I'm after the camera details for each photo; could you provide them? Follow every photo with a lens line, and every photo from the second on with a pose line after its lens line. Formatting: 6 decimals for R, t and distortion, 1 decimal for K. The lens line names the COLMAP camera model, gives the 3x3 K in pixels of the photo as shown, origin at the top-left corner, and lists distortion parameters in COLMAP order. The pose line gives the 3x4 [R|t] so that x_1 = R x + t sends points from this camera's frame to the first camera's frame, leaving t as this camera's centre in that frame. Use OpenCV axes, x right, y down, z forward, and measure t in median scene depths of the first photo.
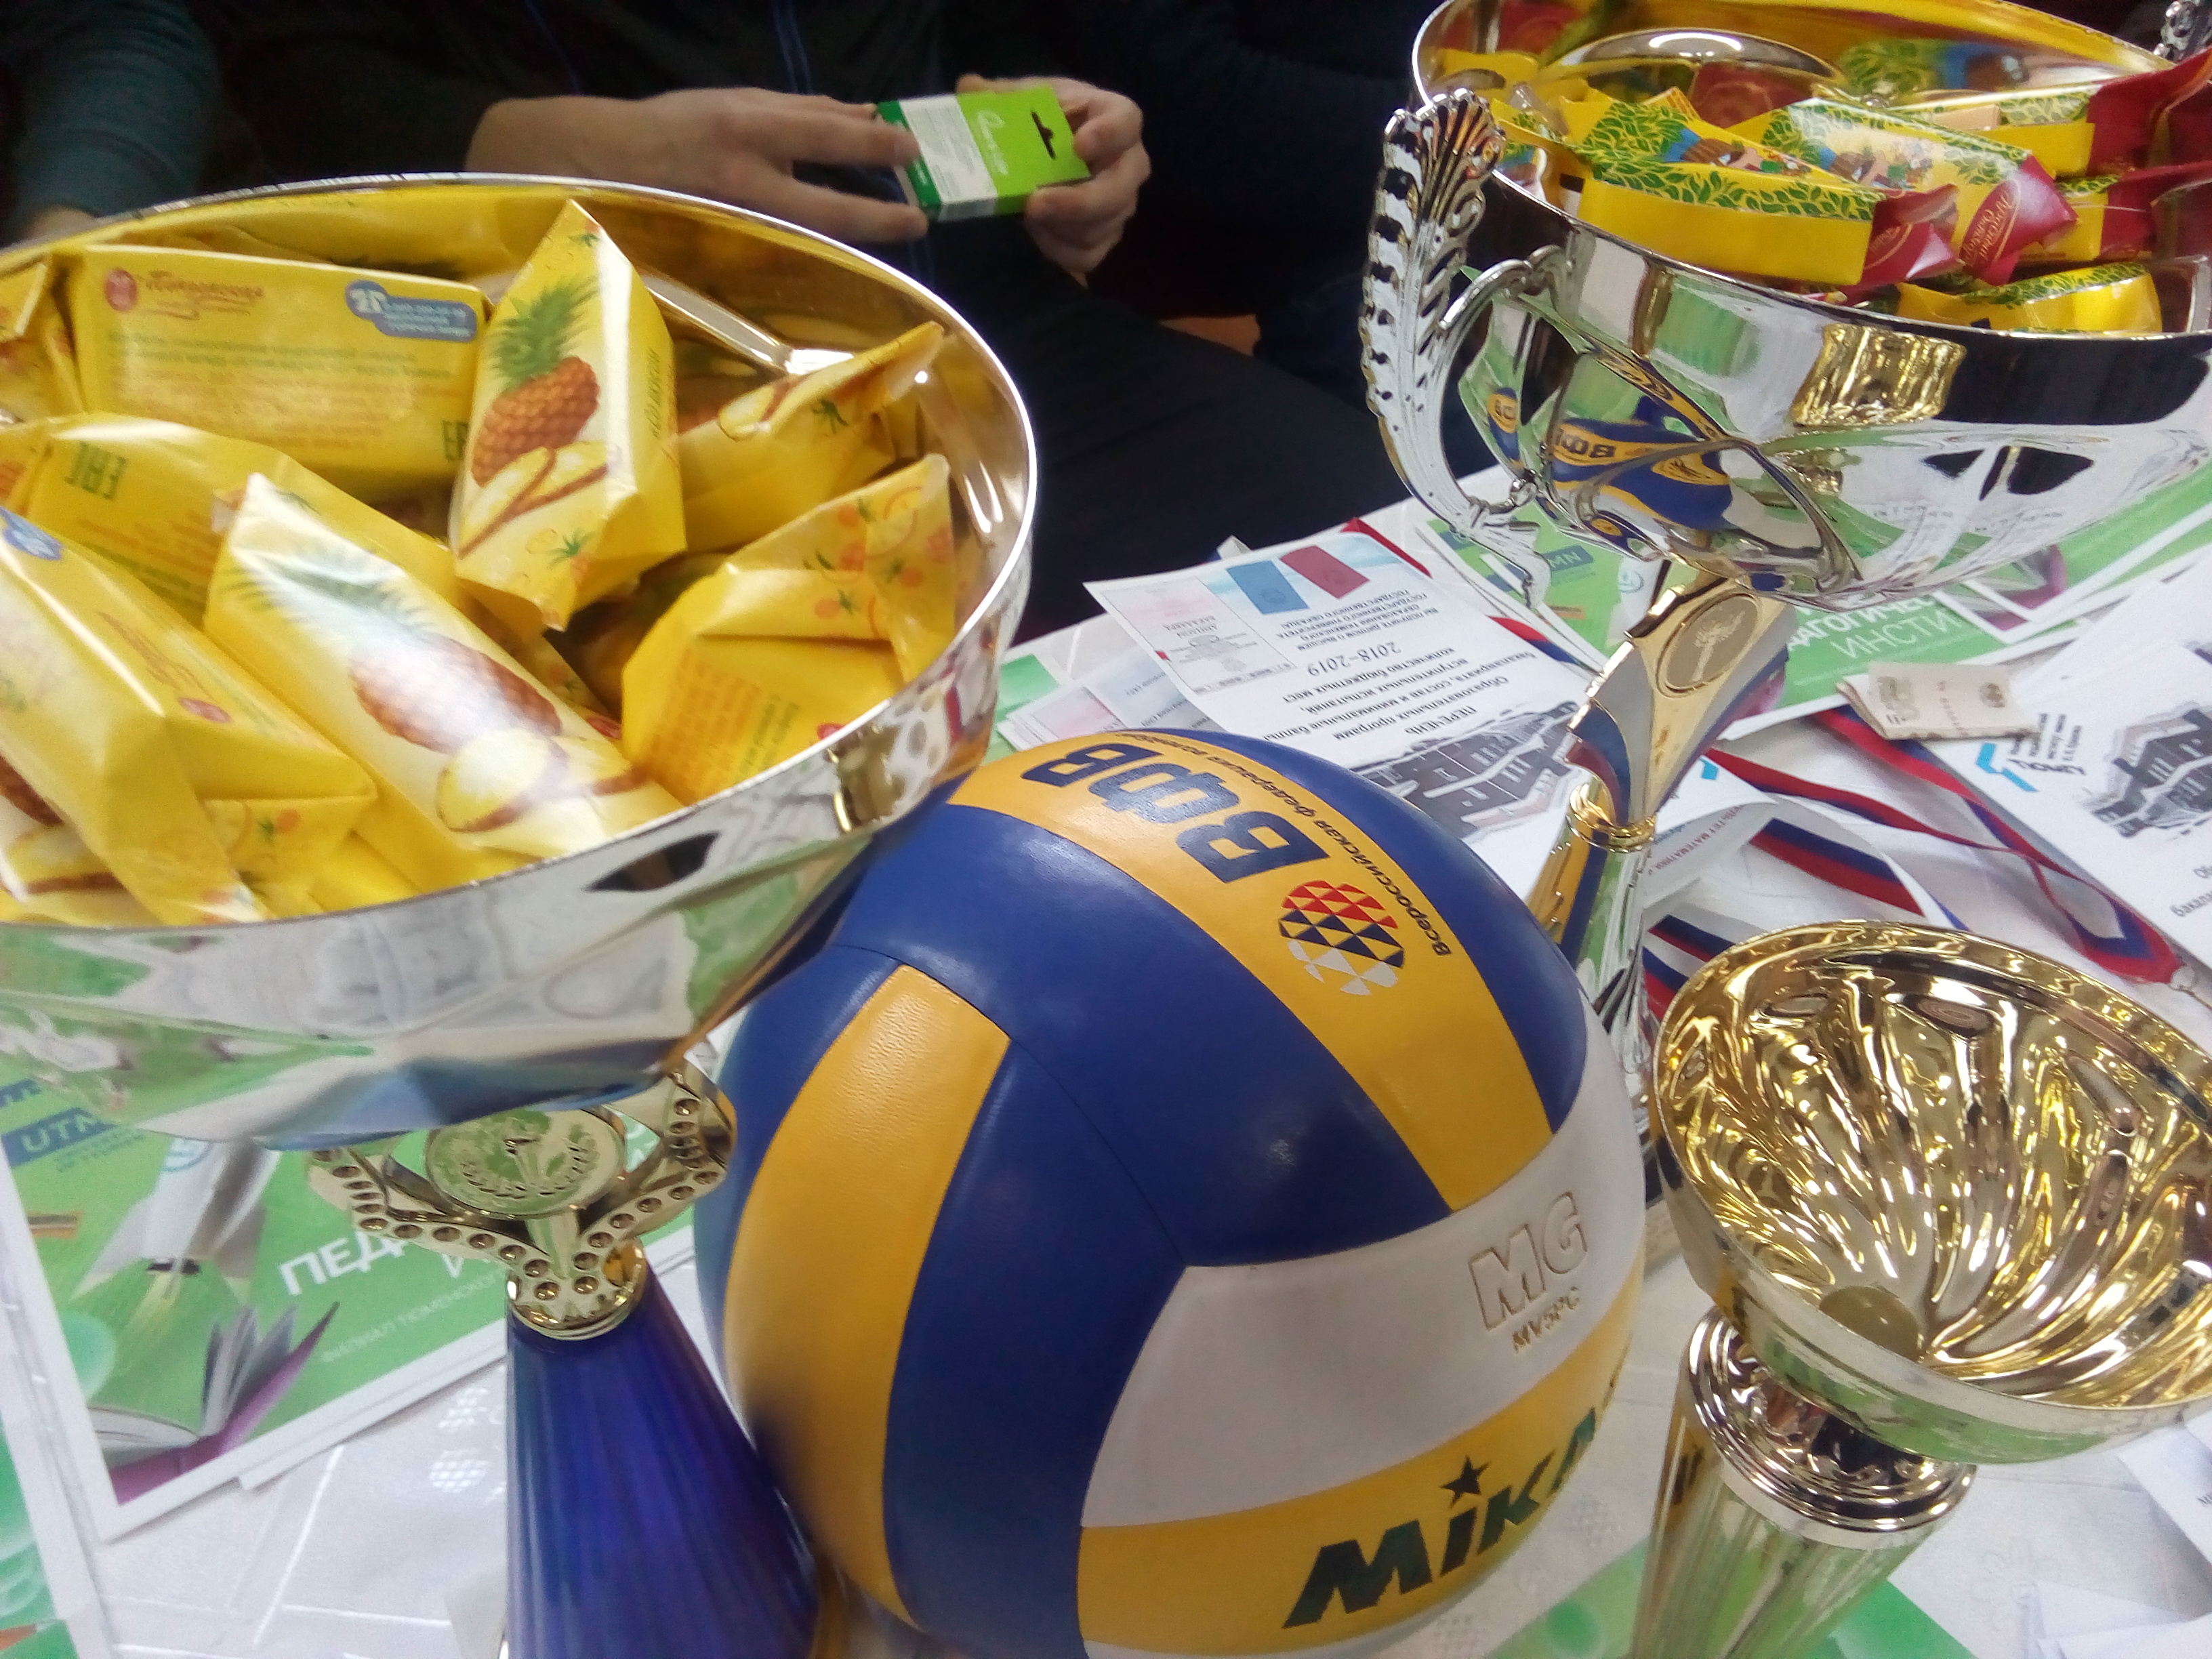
lens RADIAL K [[1790.2, 0, 1106.0], [0, 1790.2, 829.5], [0, 0, 1]] dist [0.062720, -0.088335]
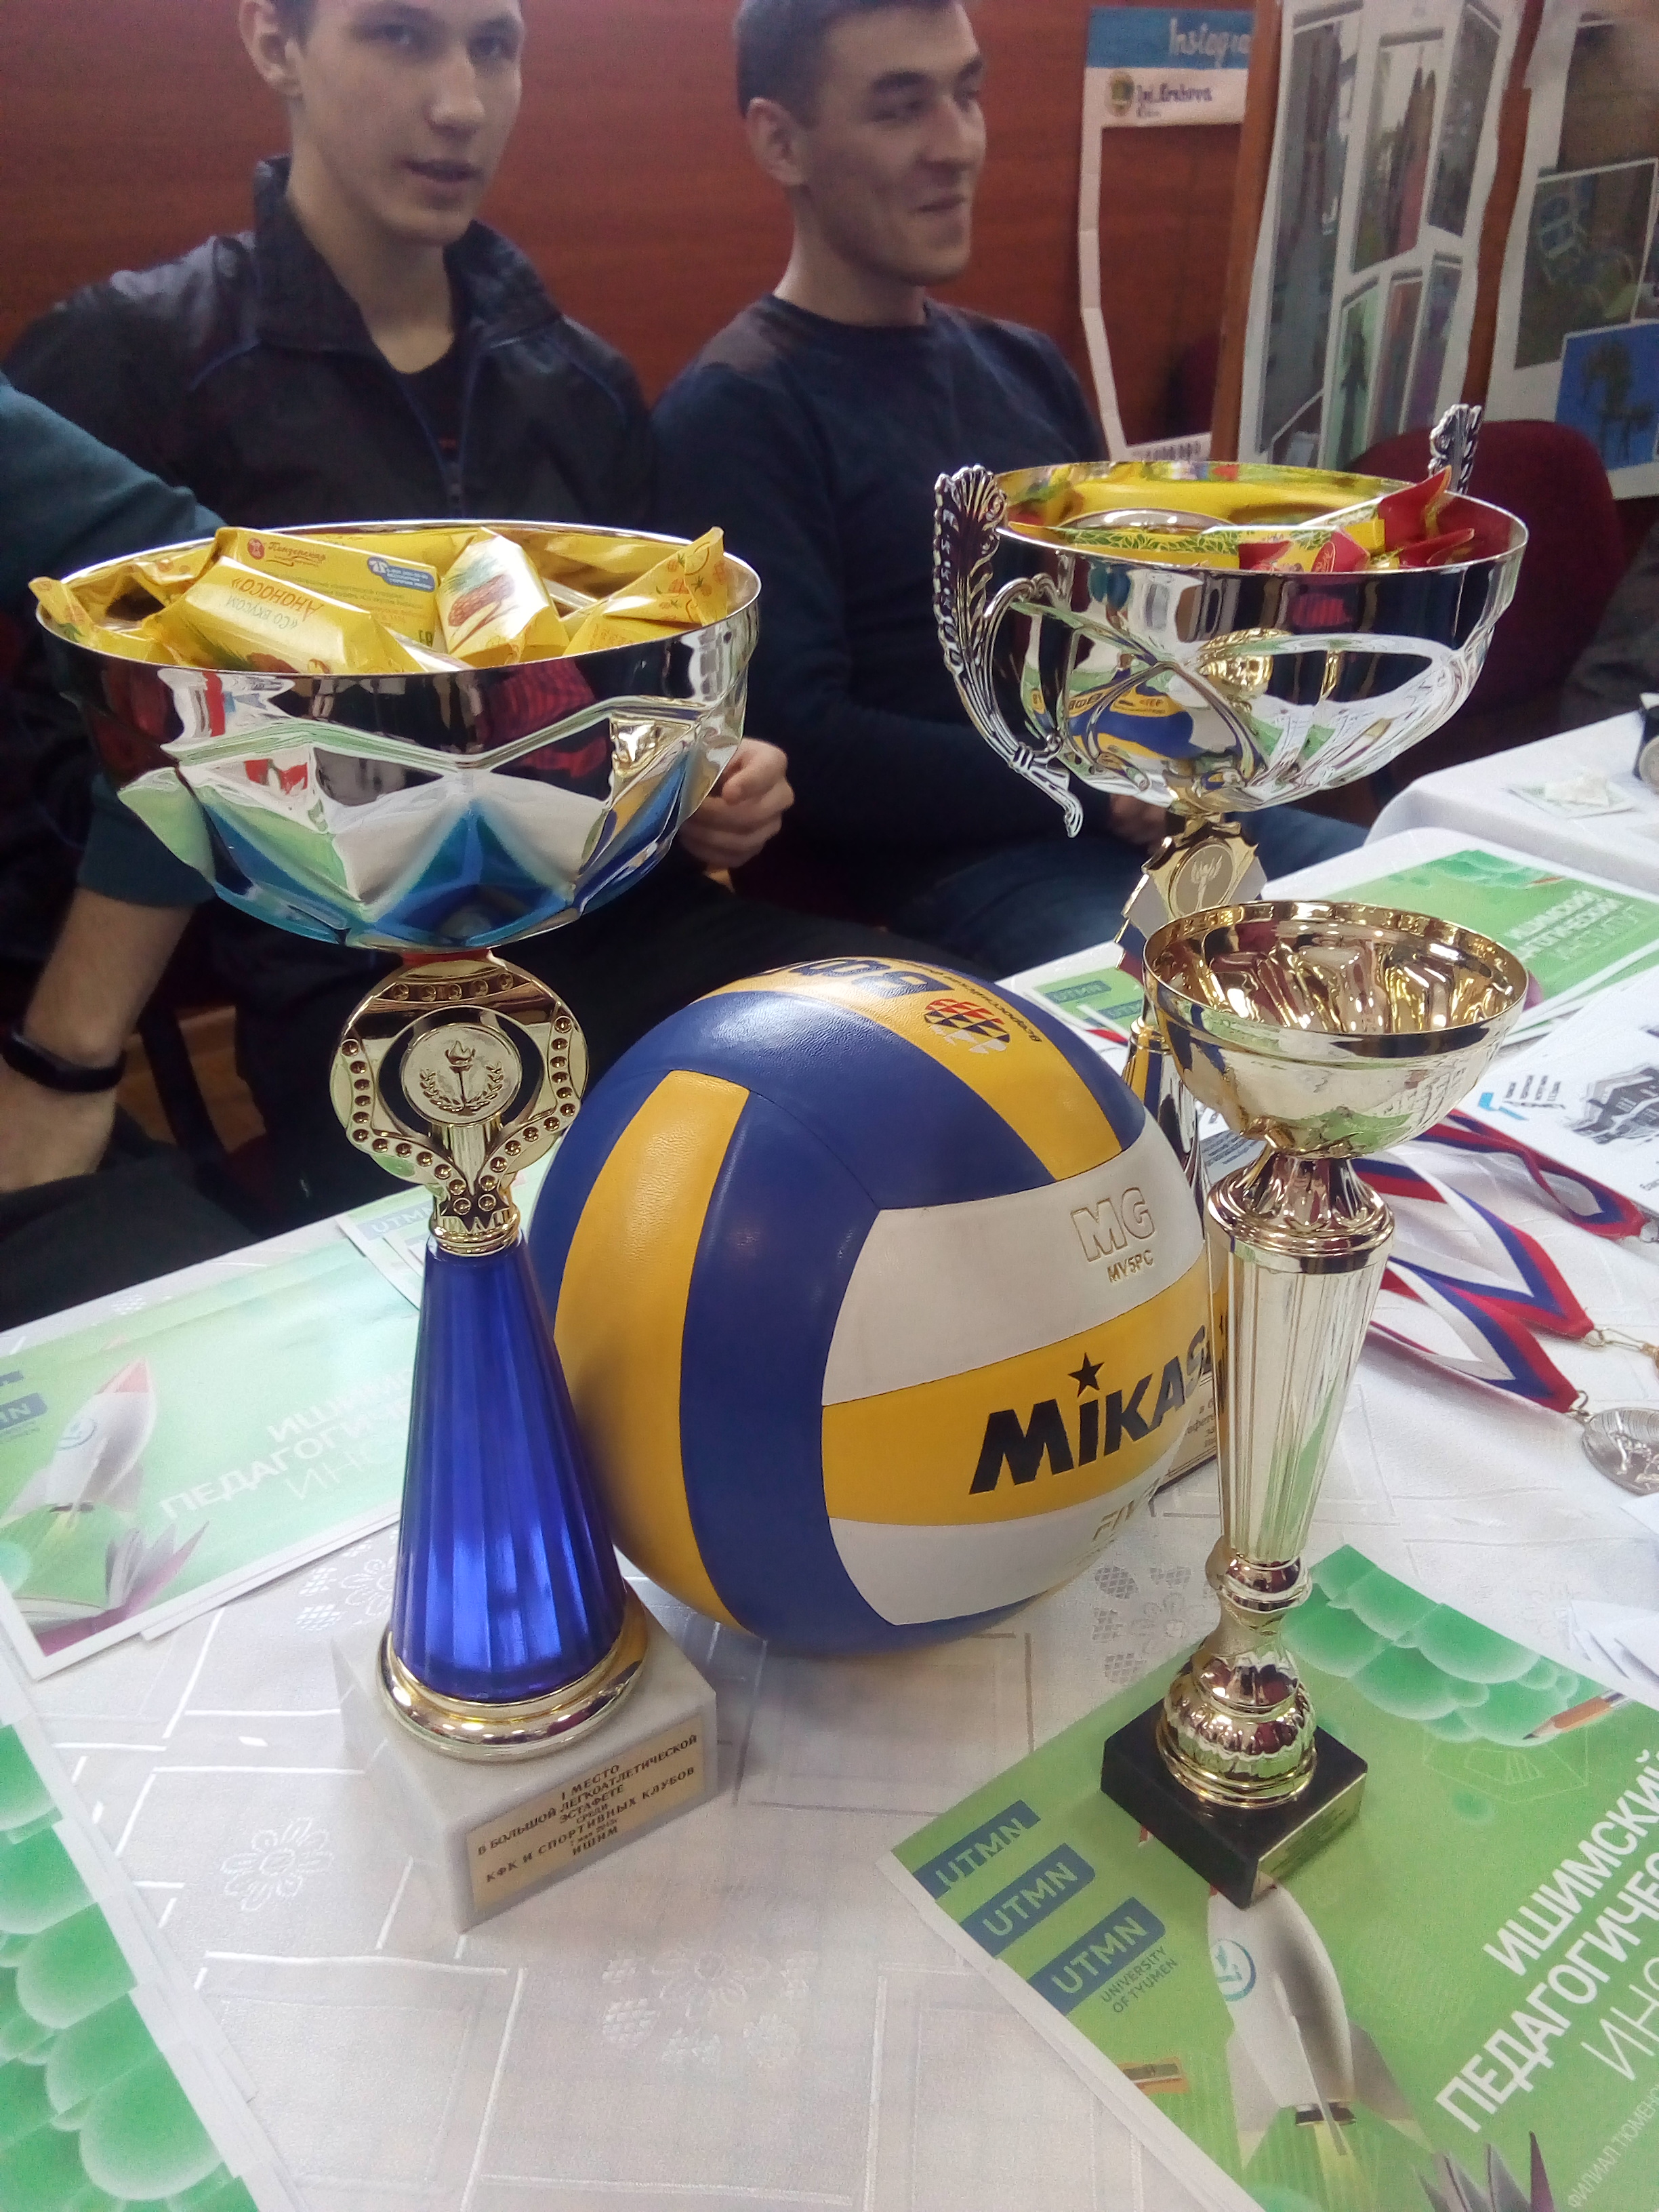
lens RADIAL K [[1790.2, 0, 830.9], [0, 1790.2, 1083.5], [0, 0, 1]] dist [0.062720, -0.088335]
pose [[0.996868, -0.066364, 0.043018, -0.046882], [0.075239, 0.963402, -0.257286, 0.466446], [-0.024369, 0.259717, 0.965377, -0.411311]]
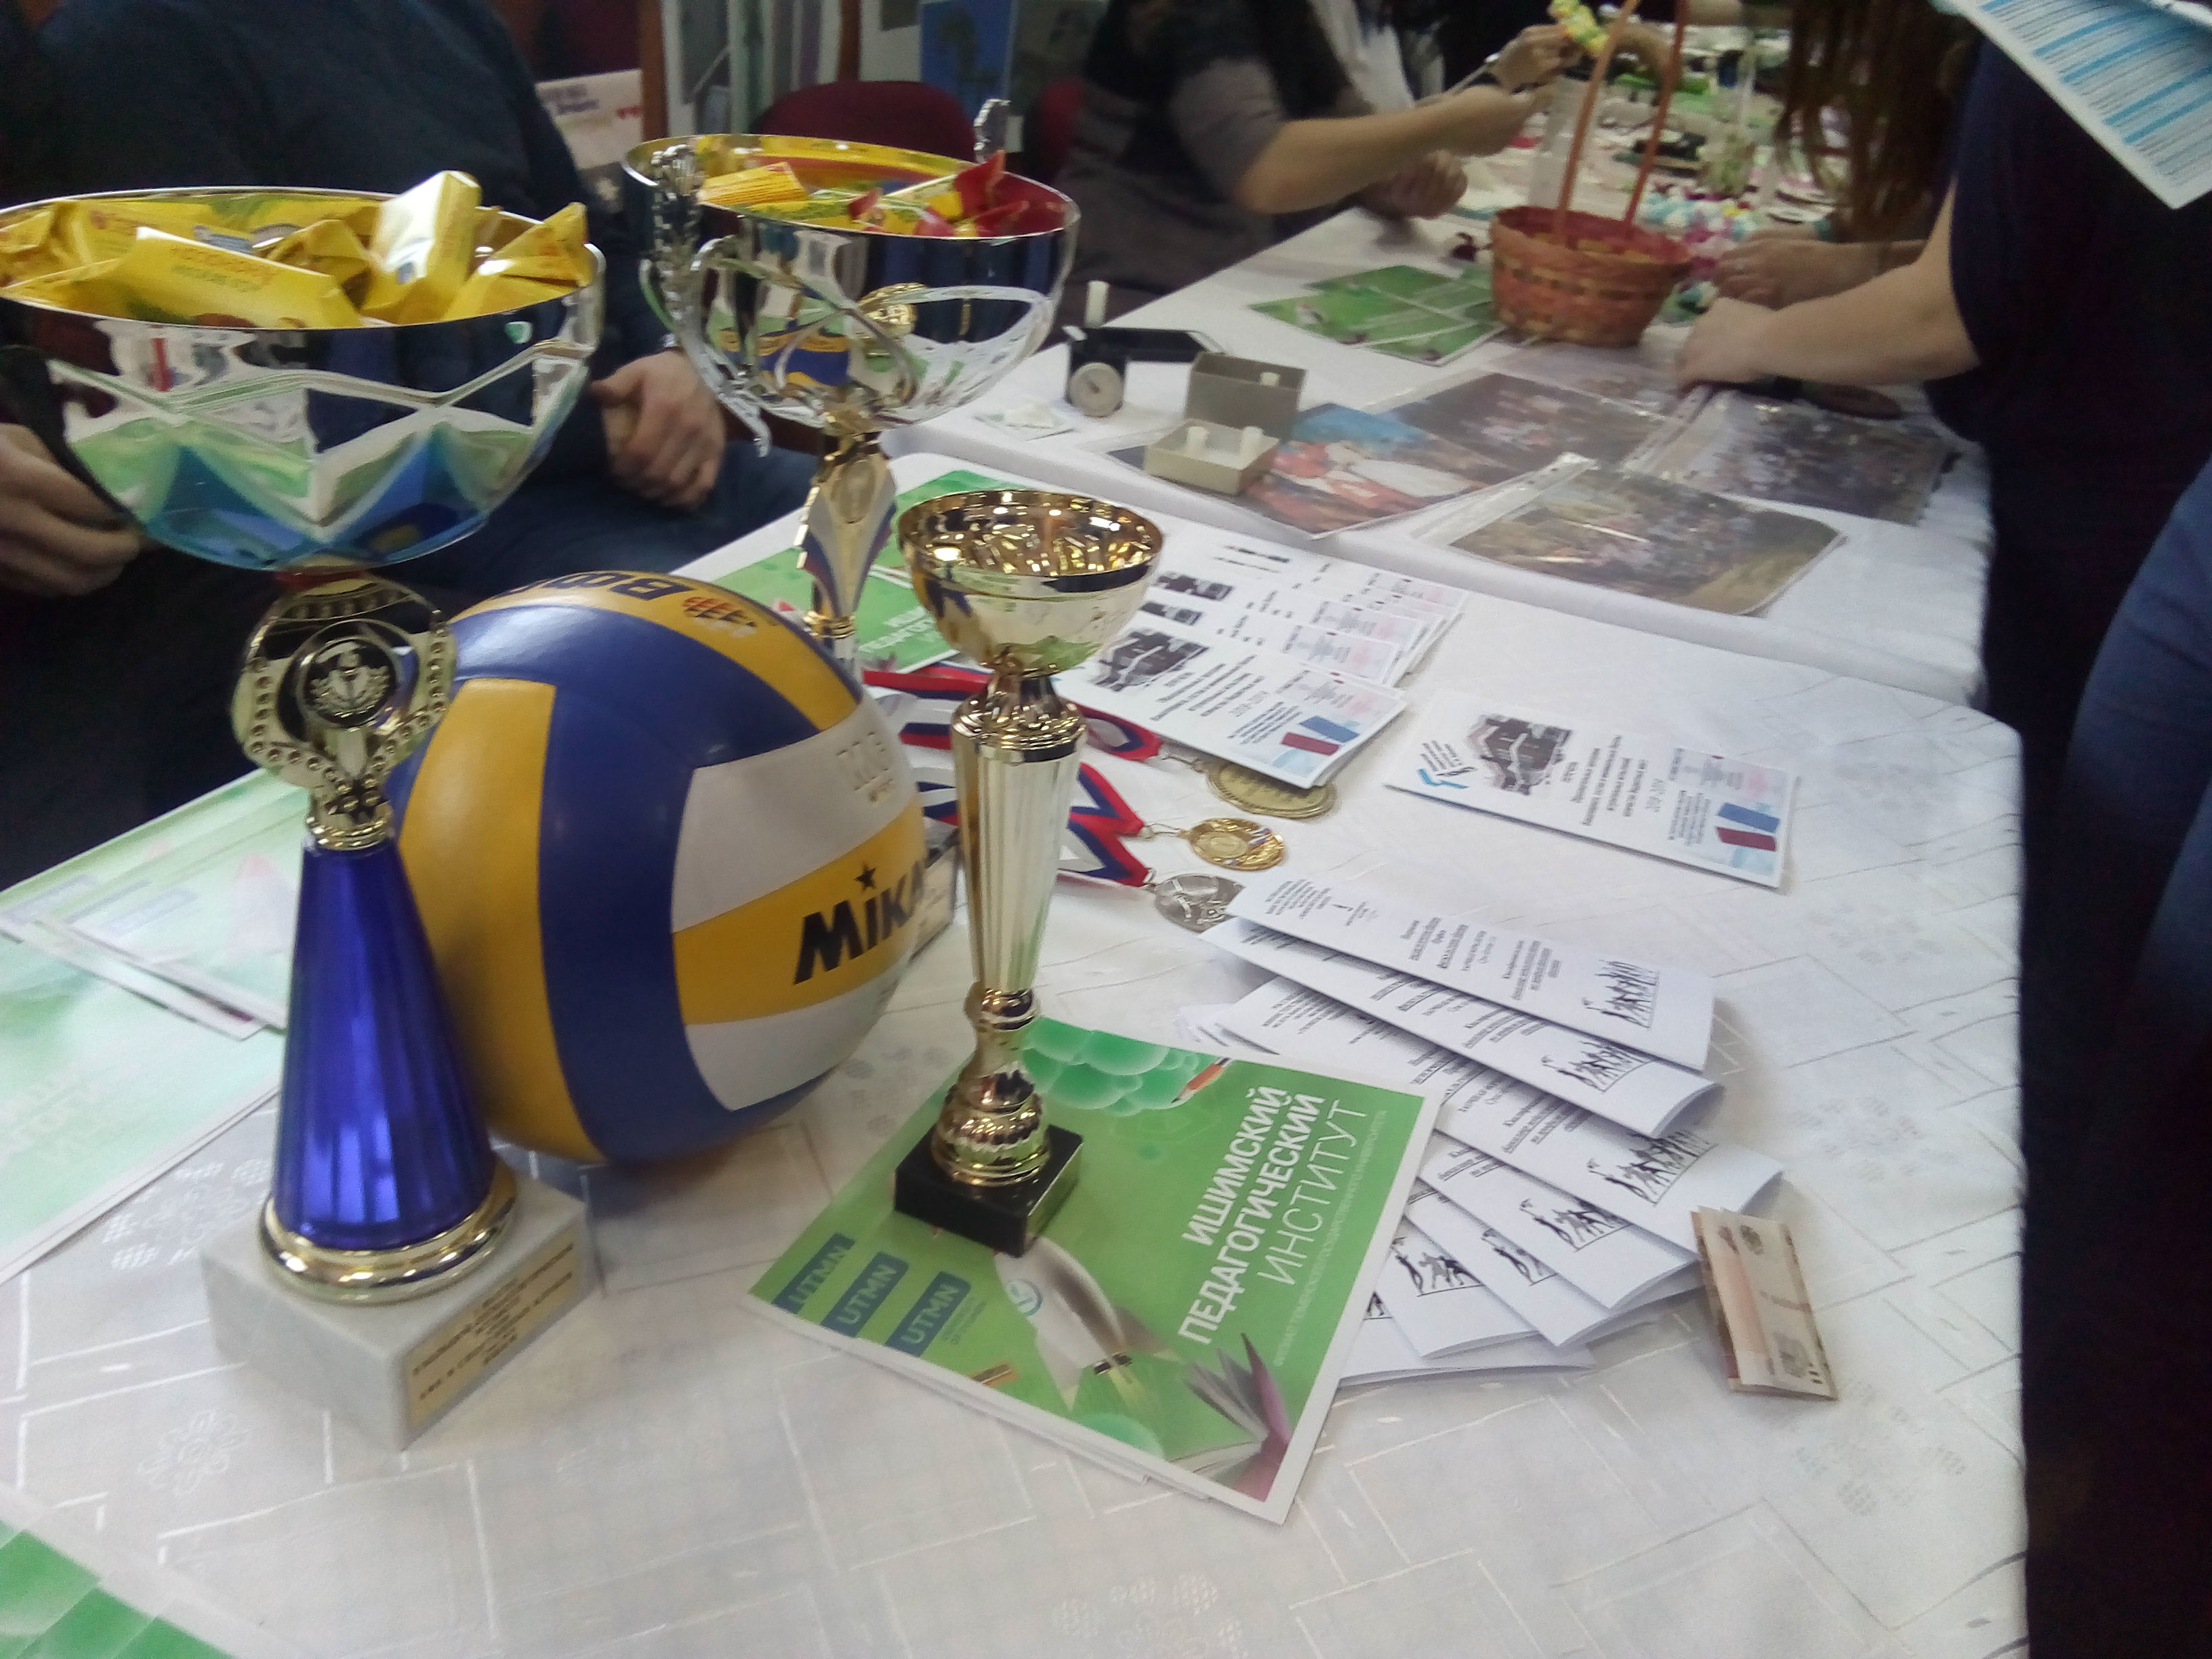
lens RADIAL K [[1771.8, 0, 1106.0], [0, 1771.8, 829.5], [0, 0, 1]] dist [0.108314, -0.194431]
pose [[0.854603, -0.211228, 0.474380, -0.416407], [0.298921, 0.947104, -0.116792, 0.569159], [-0.424617, 0.241613, 0.872538, -0.654186]]
